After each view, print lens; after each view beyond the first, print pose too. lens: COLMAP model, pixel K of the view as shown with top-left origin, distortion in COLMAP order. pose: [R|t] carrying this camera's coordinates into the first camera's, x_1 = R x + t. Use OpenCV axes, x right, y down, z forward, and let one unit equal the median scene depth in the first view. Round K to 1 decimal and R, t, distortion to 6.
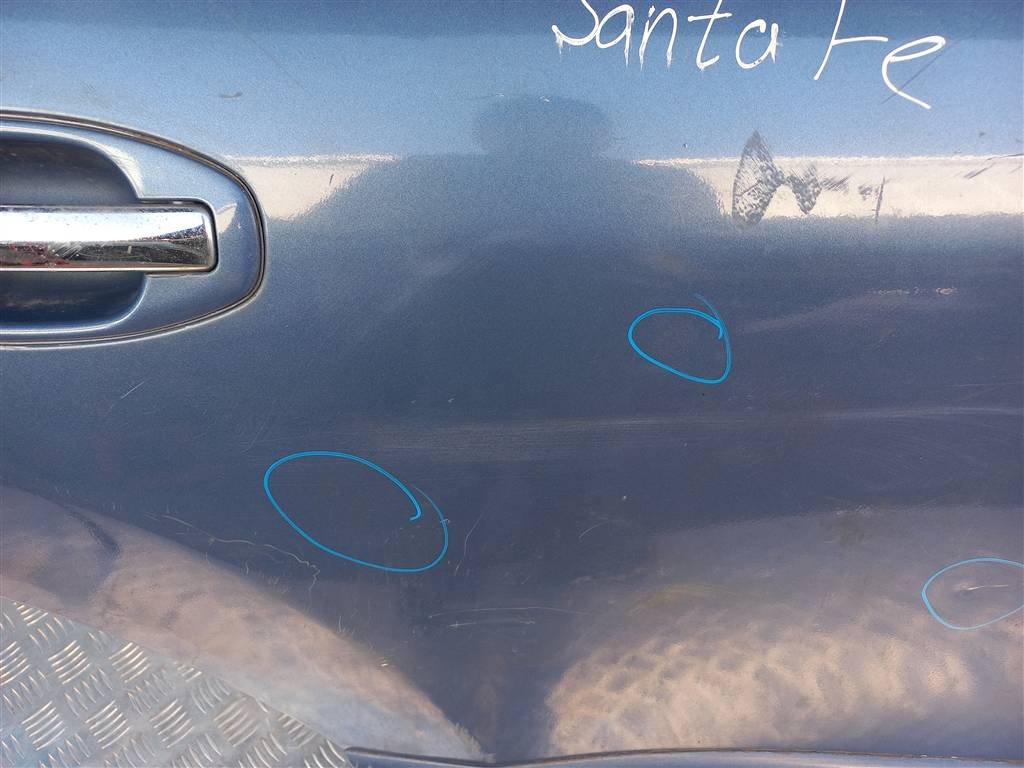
lens RADIAL K [[747.3, 0, 512.0], [0, 747.3, 384.0], [0, 0, 1]] dist [0.011099, 0.002984]
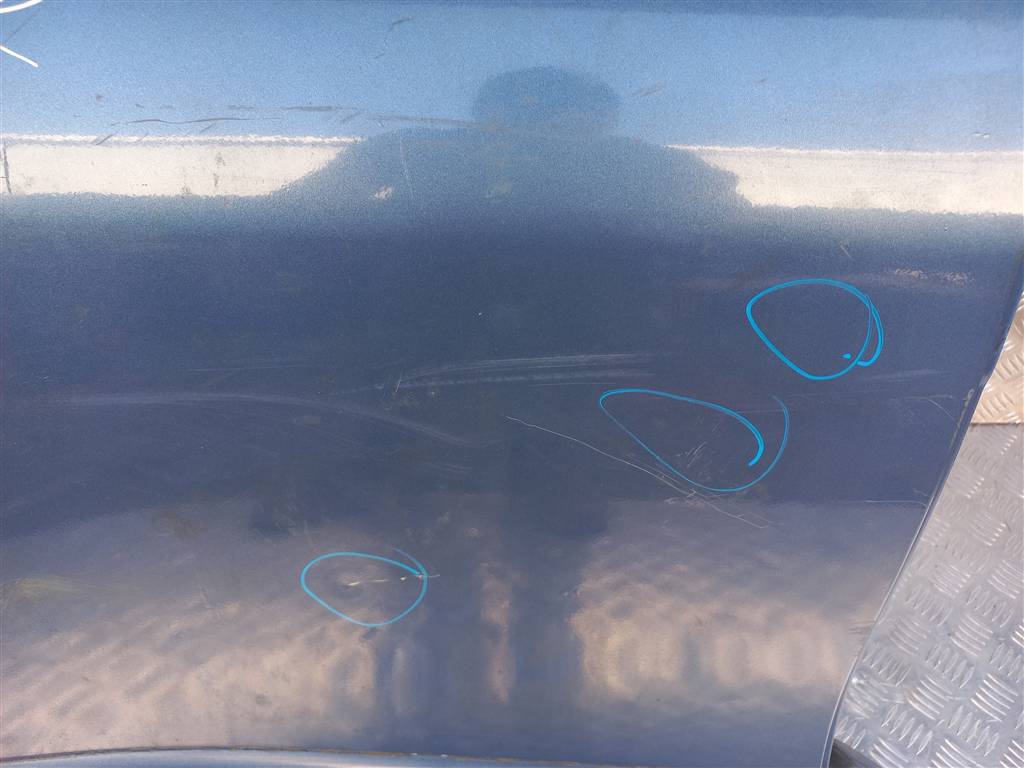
lens RADIAL K [[747.3, 0, 512.0], [0, 747.3, 384.0], [0, 0, 1]] dist [0.011099, 0.002984]
pose [[0.999962, 0.008373, 0.002454, 0.672874], [-0.008418, 0.999786, 0.018921, -0.001676], [-0.002295, -0.018941, 0.999818, 0.044397]]
